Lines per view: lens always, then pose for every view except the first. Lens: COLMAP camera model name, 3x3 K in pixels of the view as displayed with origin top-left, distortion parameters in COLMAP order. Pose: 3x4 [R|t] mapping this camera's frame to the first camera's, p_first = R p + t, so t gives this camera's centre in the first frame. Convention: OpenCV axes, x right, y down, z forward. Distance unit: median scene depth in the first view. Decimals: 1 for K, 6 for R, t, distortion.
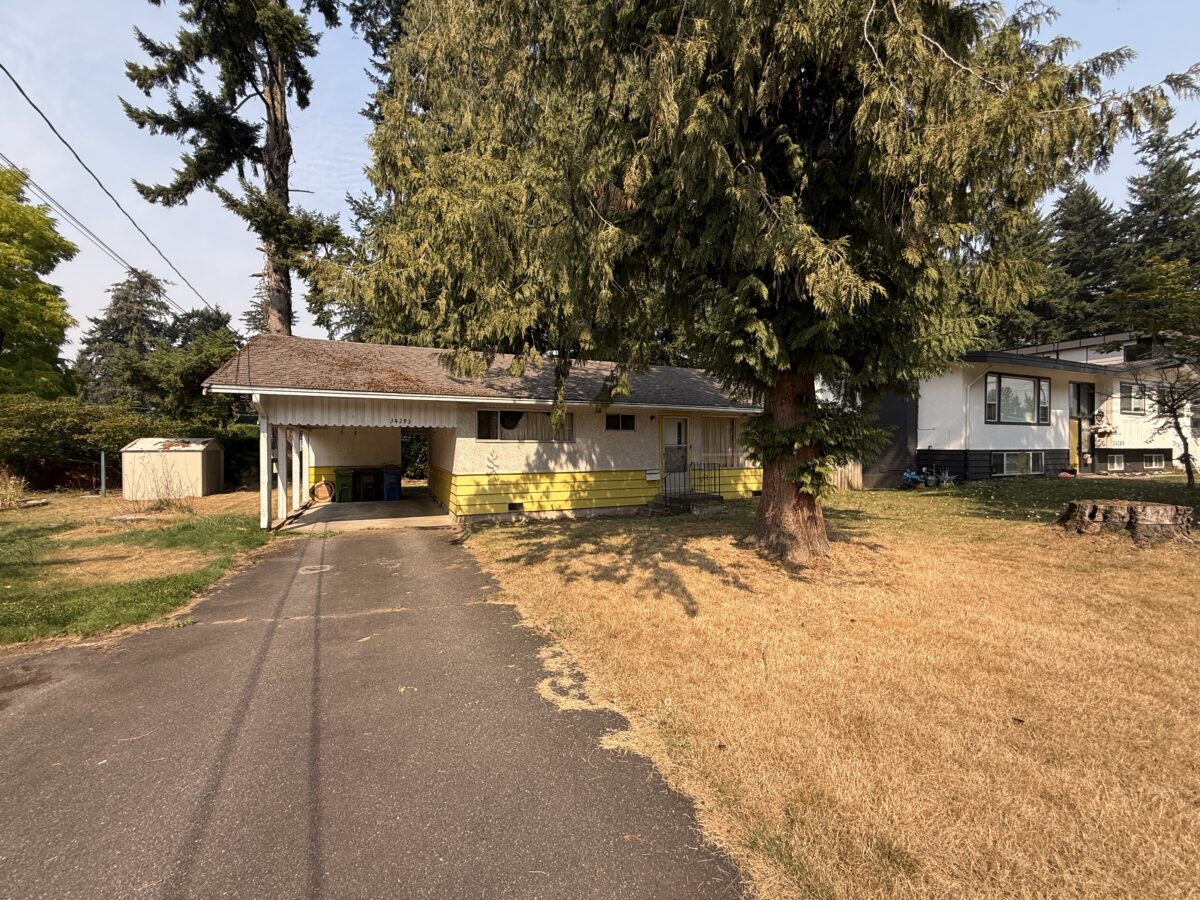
lens RADIAL K [[476.7, 0, 599.1], [0, 476.7, 453.0], [0, 0, 1]] dist [0.000312, 0.000015]
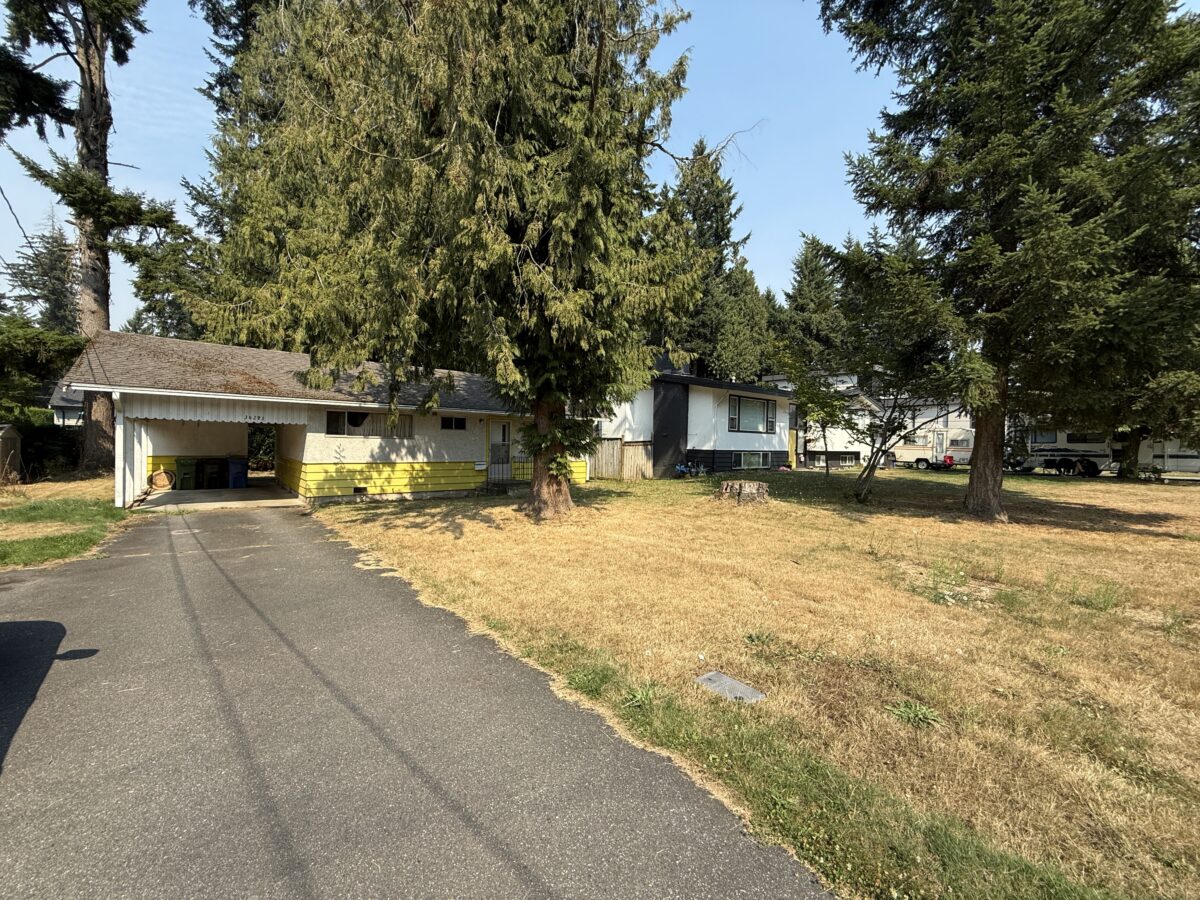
lens RADIAL K [[476.7, 0, 599.1], [0, 476.7, 453.0], [0, 0, 1]] dist [0.000312, 0.000015]
pose [[0.965194, 0.014455, 0.261134, 0.087625], [-0.016530, 0.999847, 0.005751, -0.000152], [-0.261011, -0.009868, 0.965285, -0.312881]]
